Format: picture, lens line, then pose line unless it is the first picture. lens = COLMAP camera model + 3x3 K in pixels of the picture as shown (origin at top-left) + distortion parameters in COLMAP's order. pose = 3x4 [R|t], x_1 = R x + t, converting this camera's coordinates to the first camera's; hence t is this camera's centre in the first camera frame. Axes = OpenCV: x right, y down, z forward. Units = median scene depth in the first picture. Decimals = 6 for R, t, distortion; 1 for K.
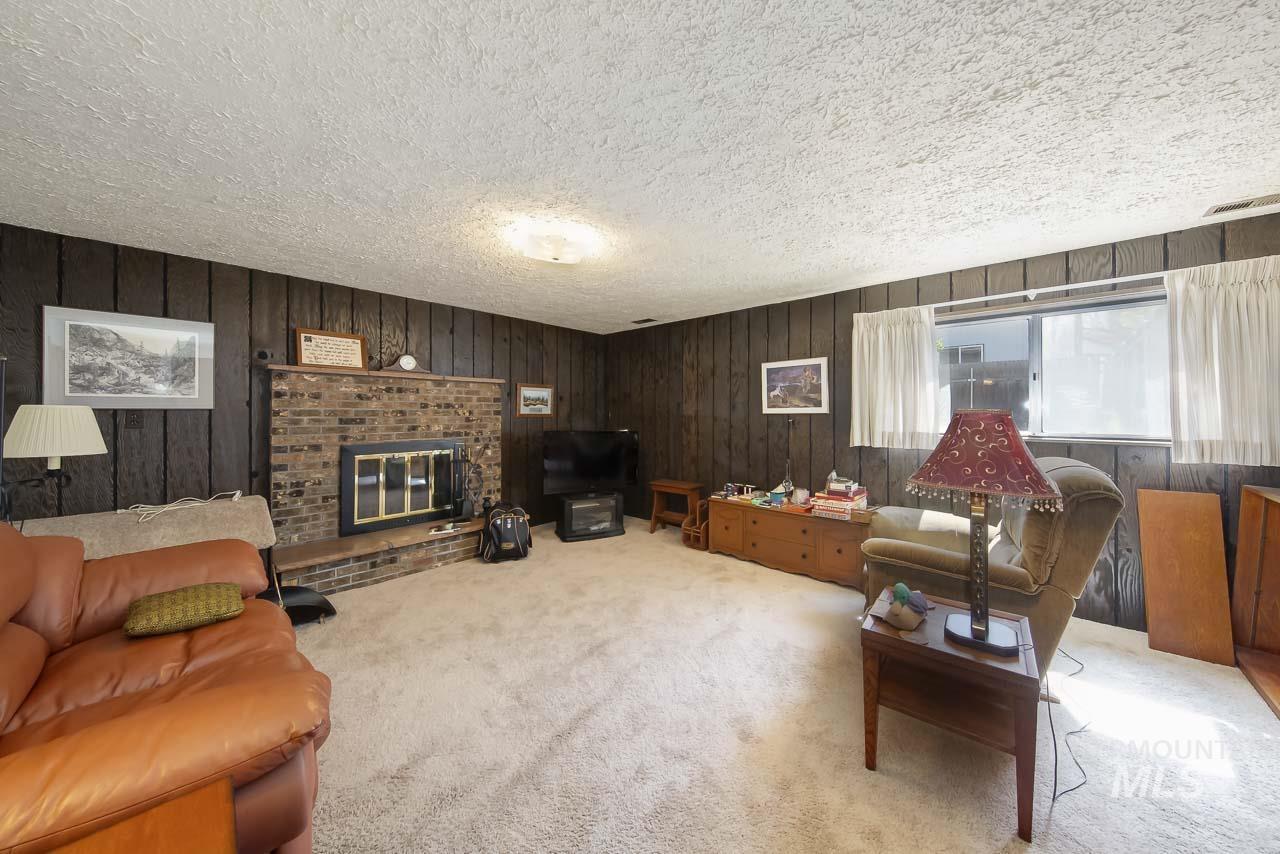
lens RADIAL K [[412.9, 0, 640.7], [0, 412.9, 412.7], [0, 0, 1]] dist [0.000219, -0.000024]
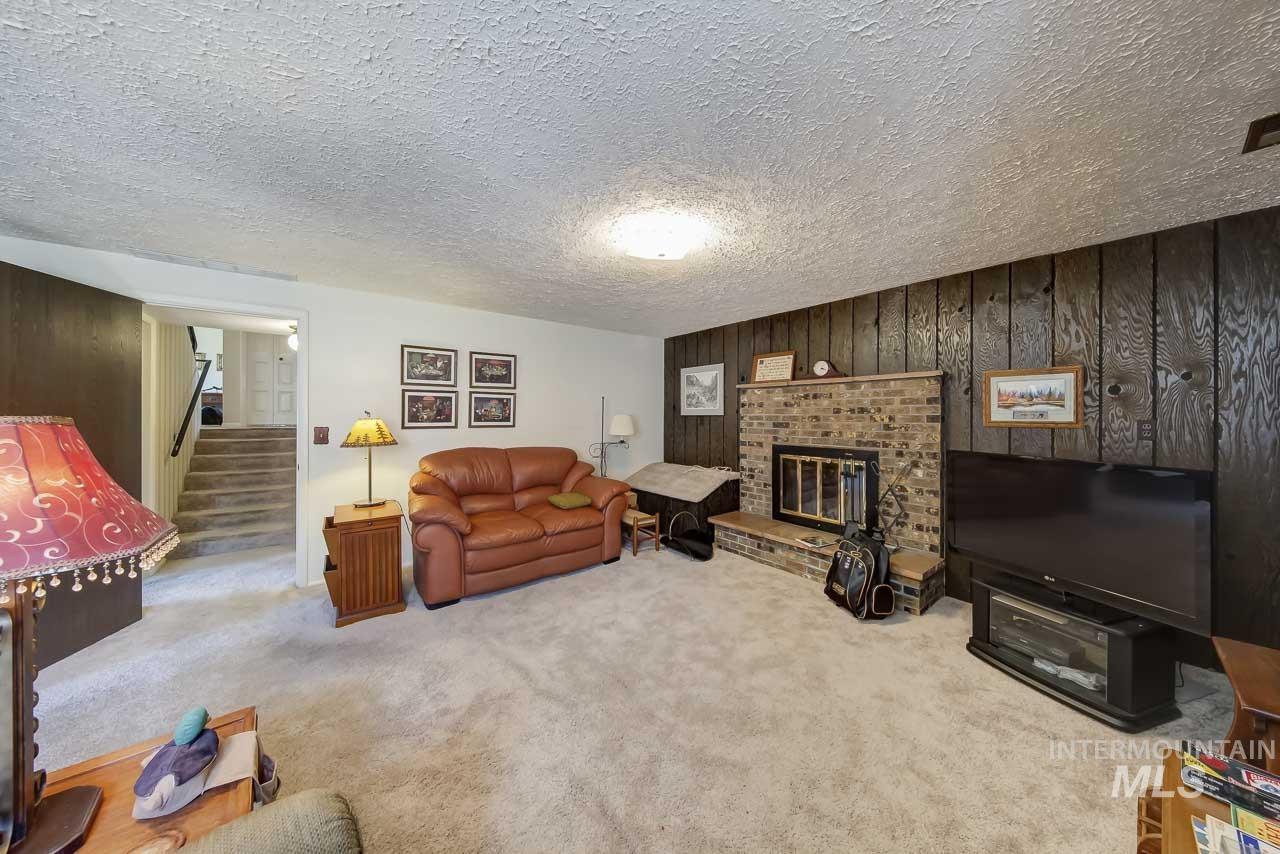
lens RADIAL K [[412.9, 0, 640.7], [0, 412.9, 412.7], [0, 0, 1]] dist [0.000219, -0.000024]
pose [[-0.154704, -0.006234, -0.987941, 0.530684], [-0.000472, 0.999980, -0.006236, -0.007170], [0.987961, -0.000498, -0.154704, 0.773087]]
